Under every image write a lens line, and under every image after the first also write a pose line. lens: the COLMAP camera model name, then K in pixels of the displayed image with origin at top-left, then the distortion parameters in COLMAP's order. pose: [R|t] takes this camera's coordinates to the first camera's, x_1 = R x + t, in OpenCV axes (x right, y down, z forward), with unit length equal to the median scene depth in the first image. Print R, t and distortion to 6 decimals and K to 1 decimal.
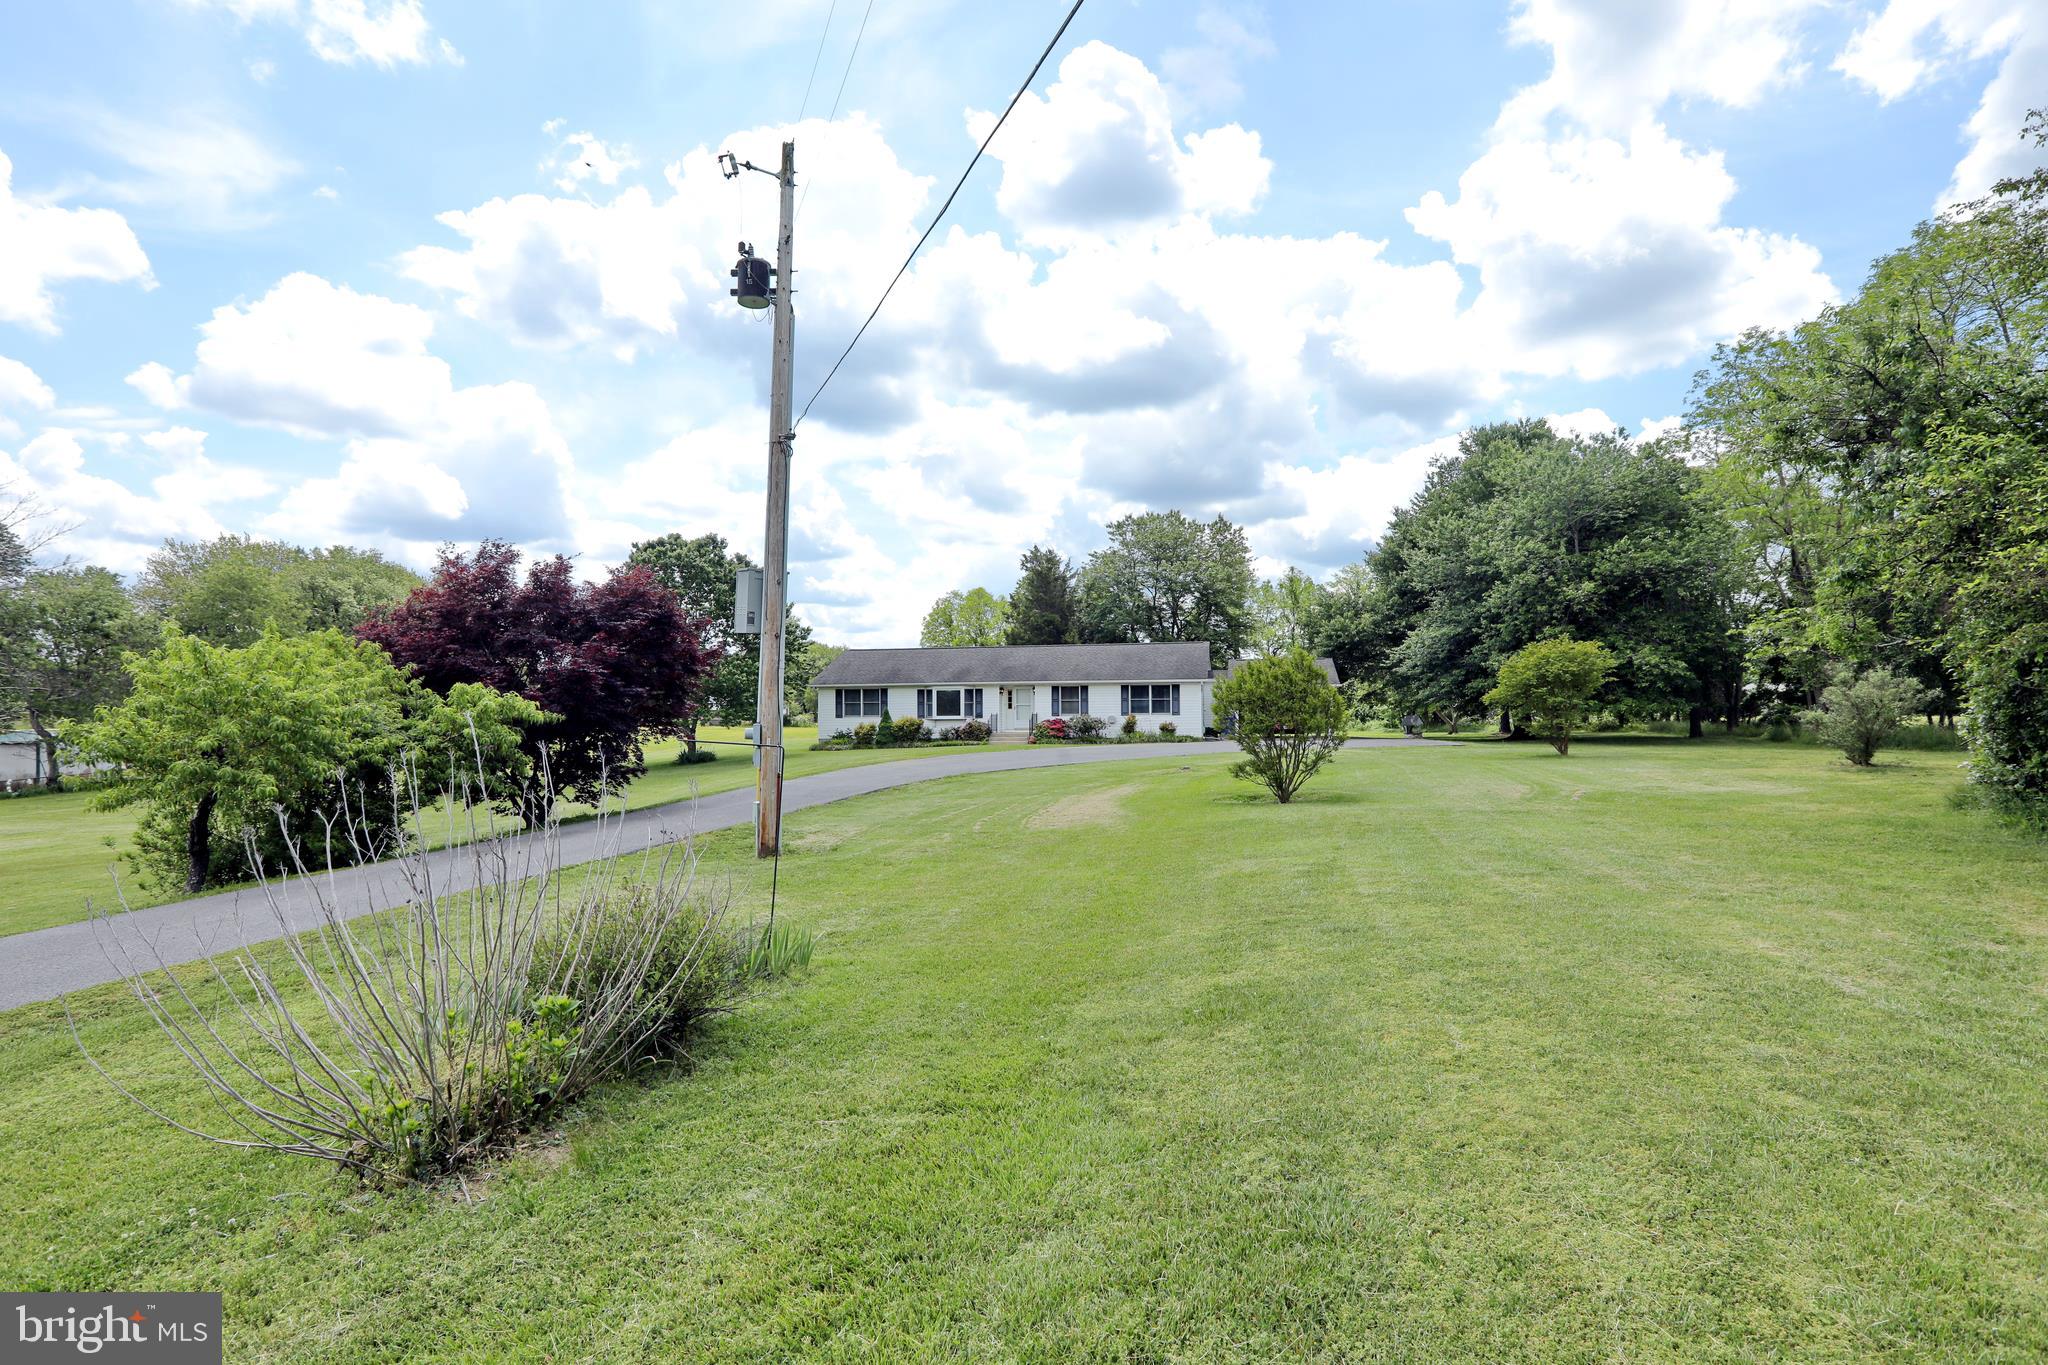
lens RADIAL K [[976.7, 0, 1026.2], [0, 976.7, 684.2], [0, 0, 1]] dist [-0.055029, 0.023824]
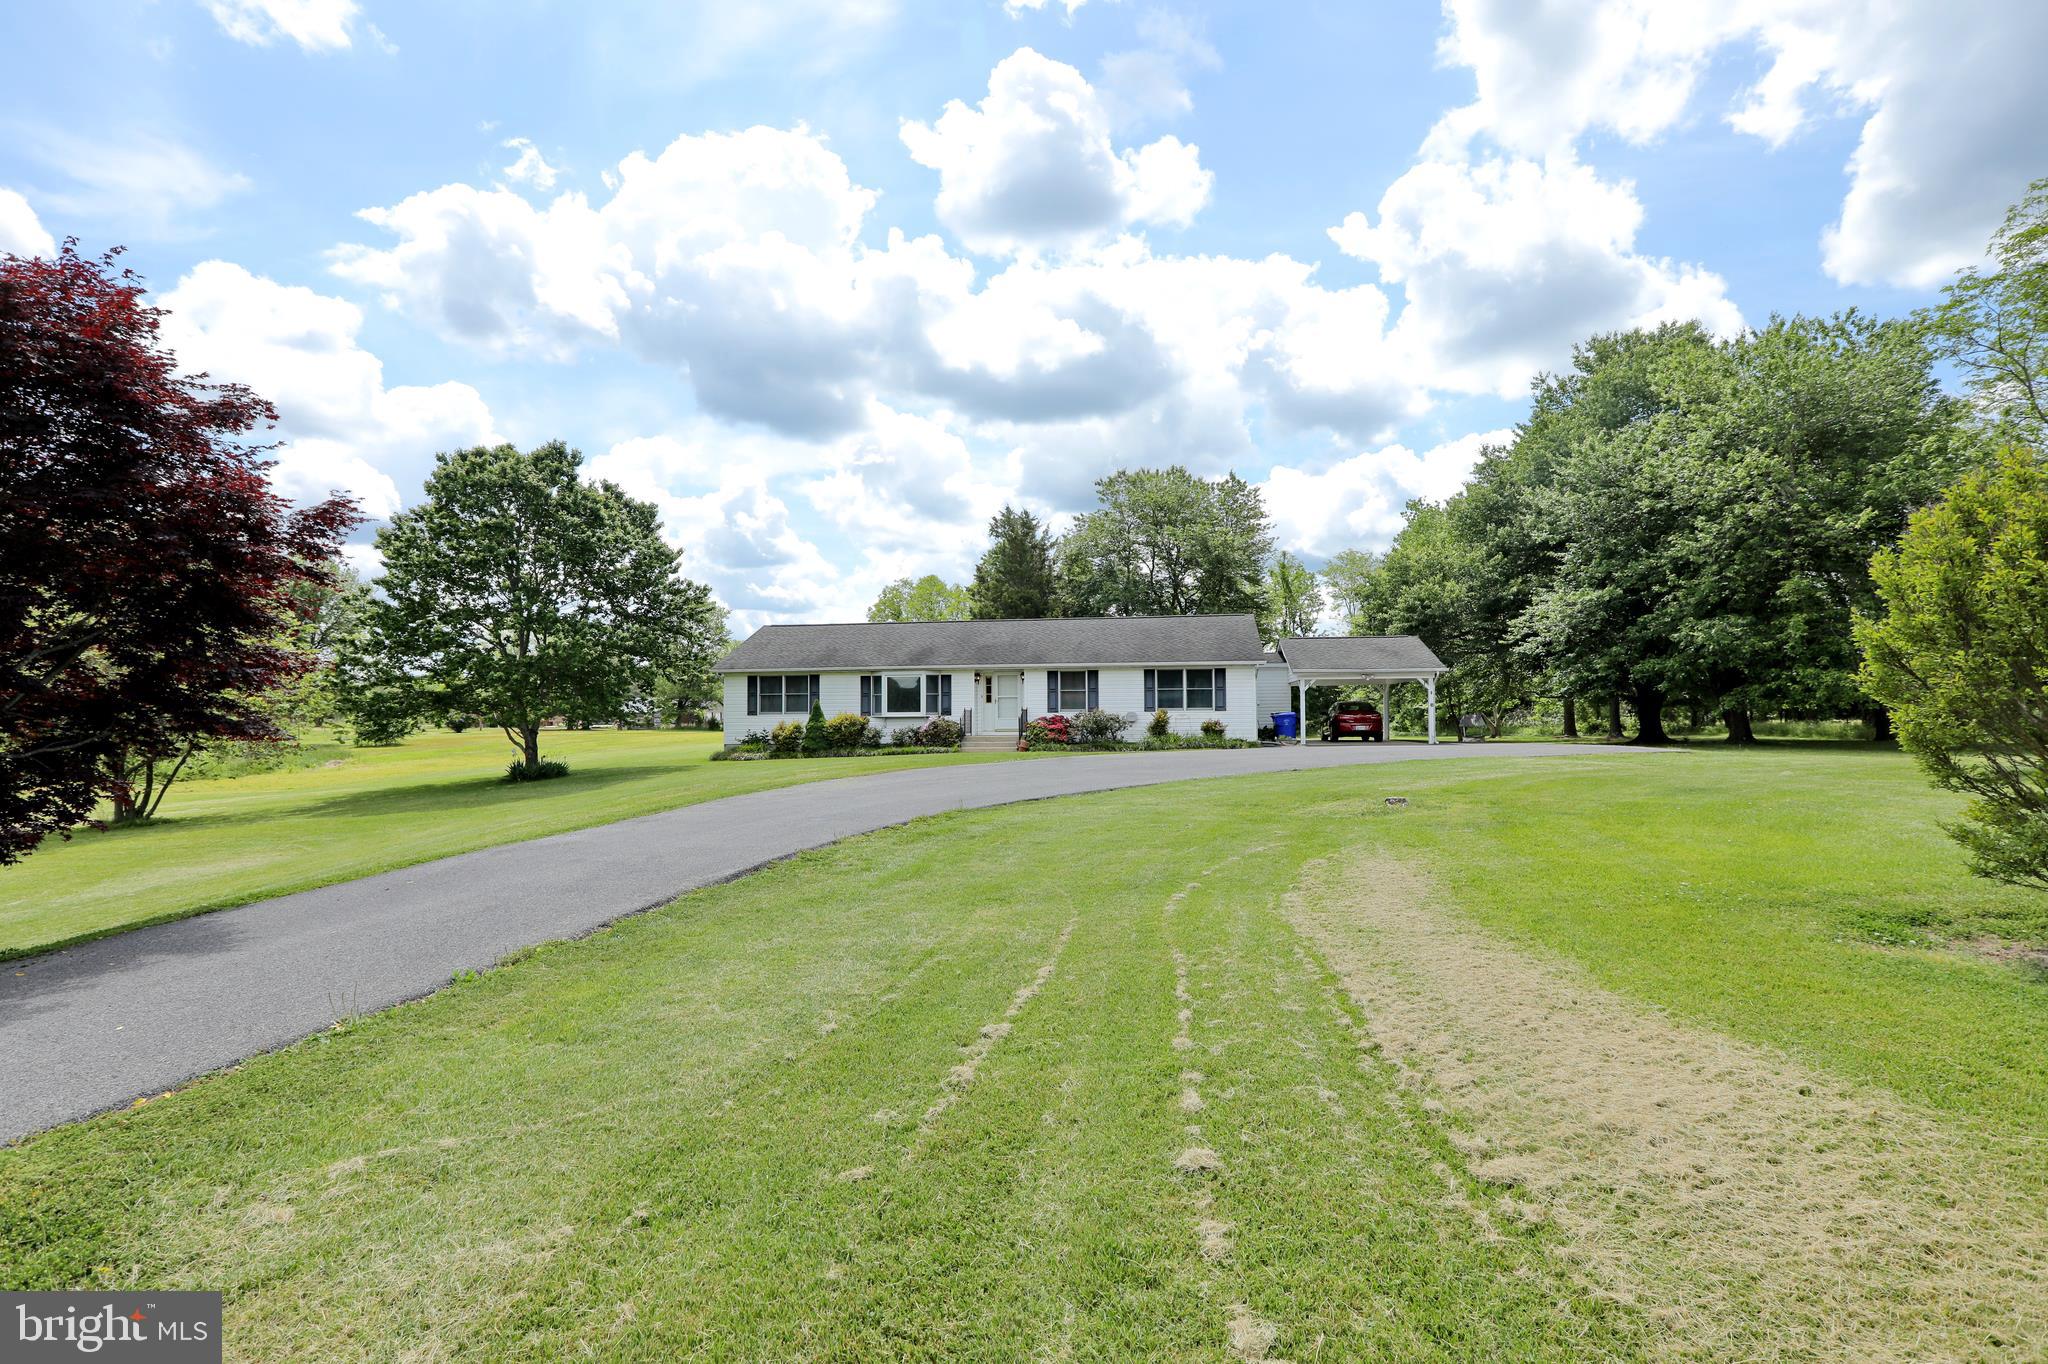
lens RADIAL K [[976.7, 0, 1026.2], [0, 976.7, 683.7], [0, 0, 1]] dist [-0.055029, 0.023824]
pose [[0.998260, 0.002221, 0.058925, -0.032079], [-0.001810, 0.999974, -0.007020, 0.016231], [-0.058939, 0.006901, 0.998238, 0.275493]]
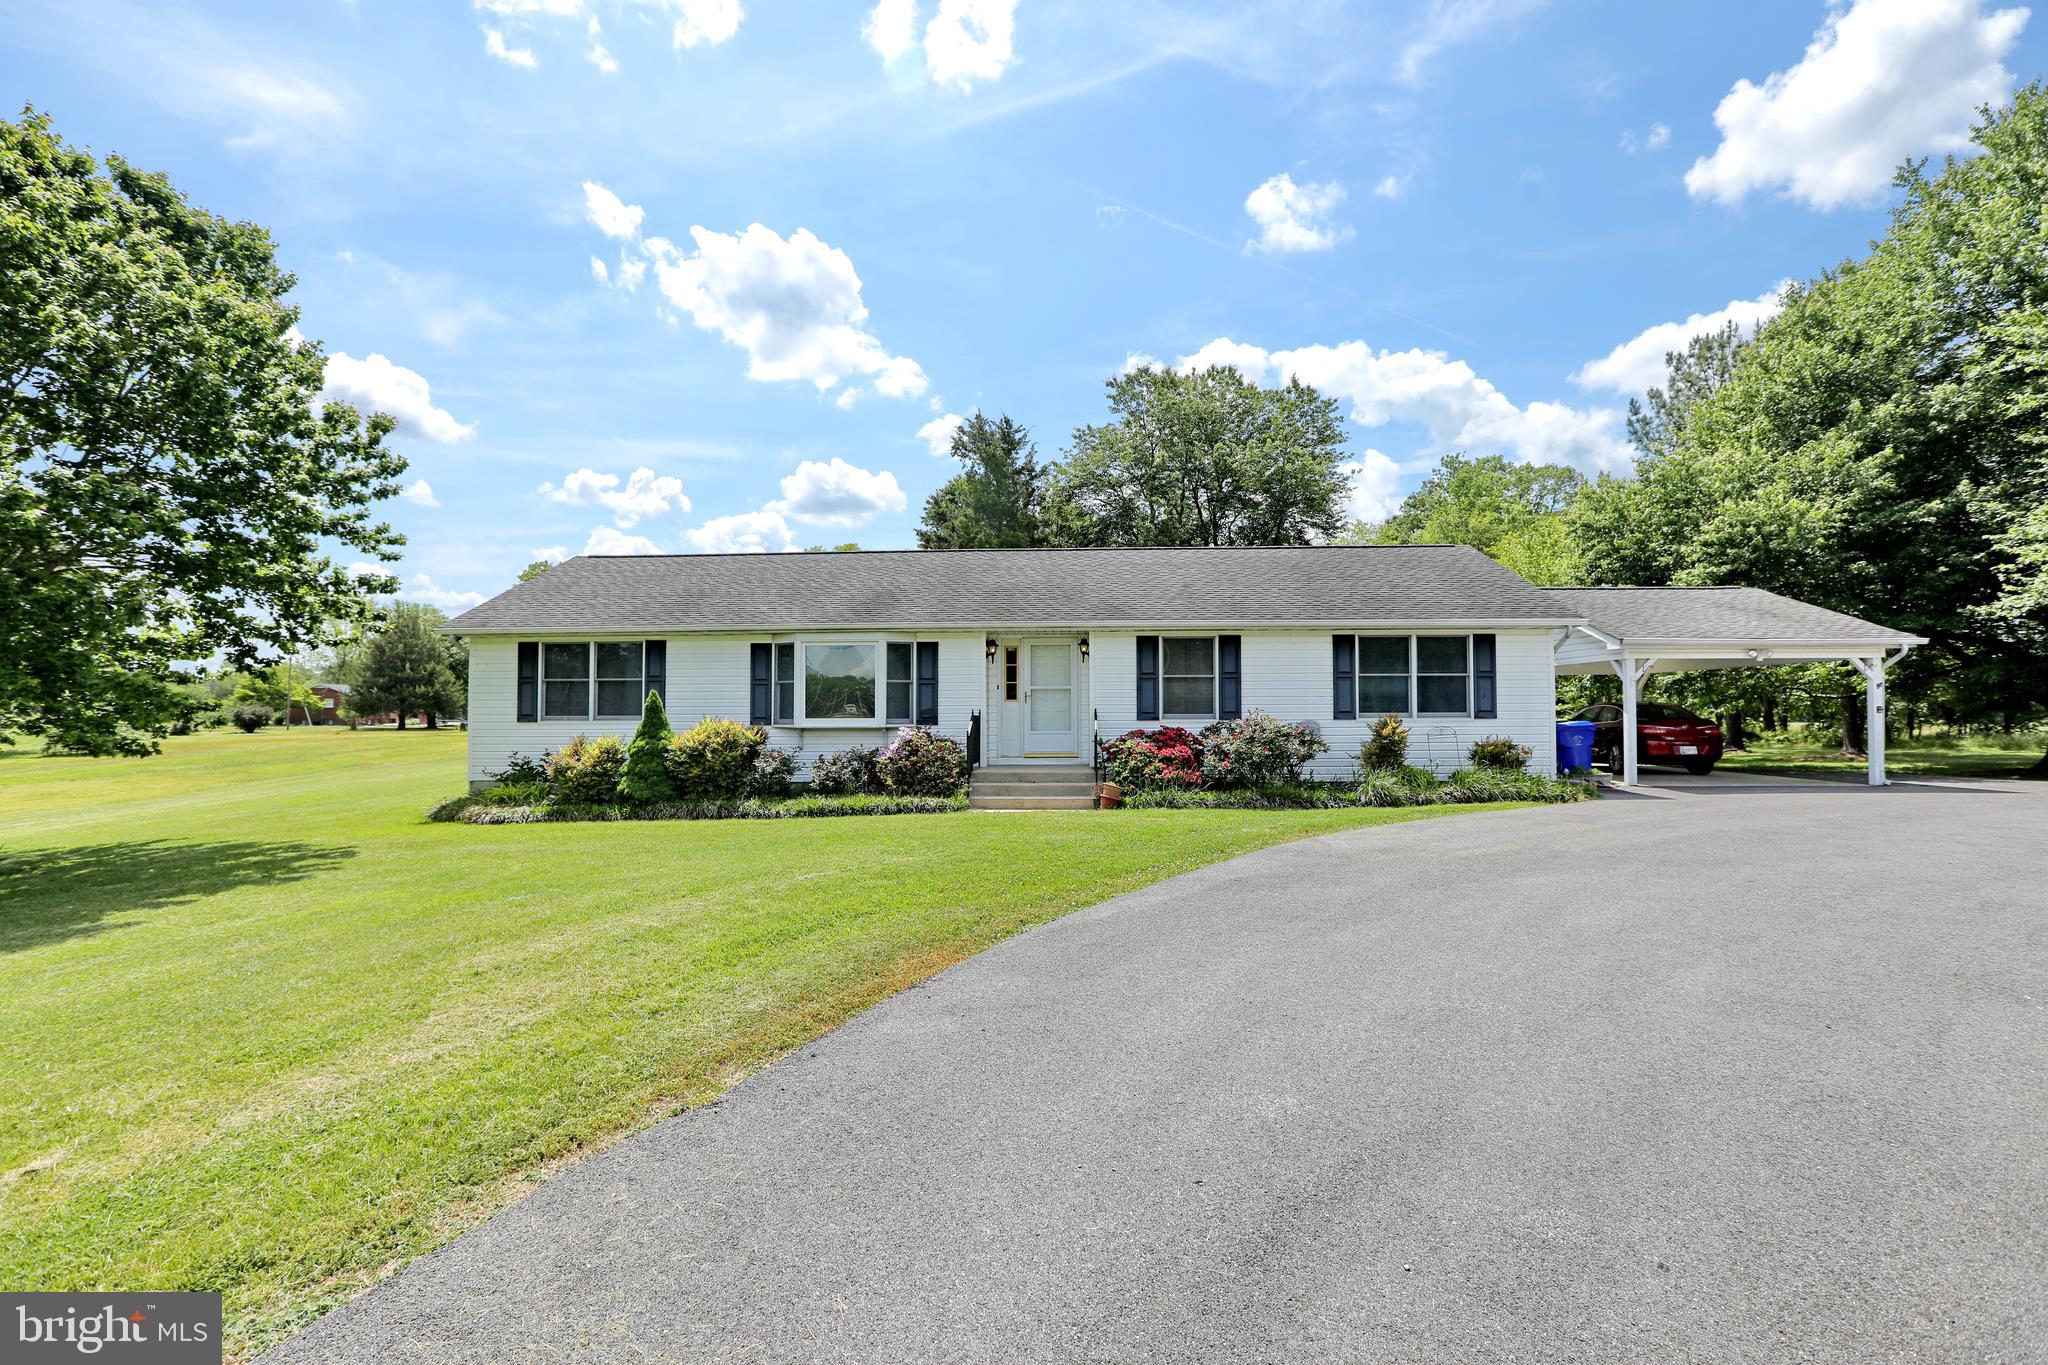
lens RADIAL K [[976.7, 0, 1026.2], [0, 976.7, 684.2], [0, 0, 1]] dist [-0.055029, 0.023824]
pose [[0.988245, 0.008596, 0.152634, -0.067614], [-0.008176, 0.999961, -0.003383, 0.020617], [-0.152657, 0.002096, 0.988277, 0.647207]]
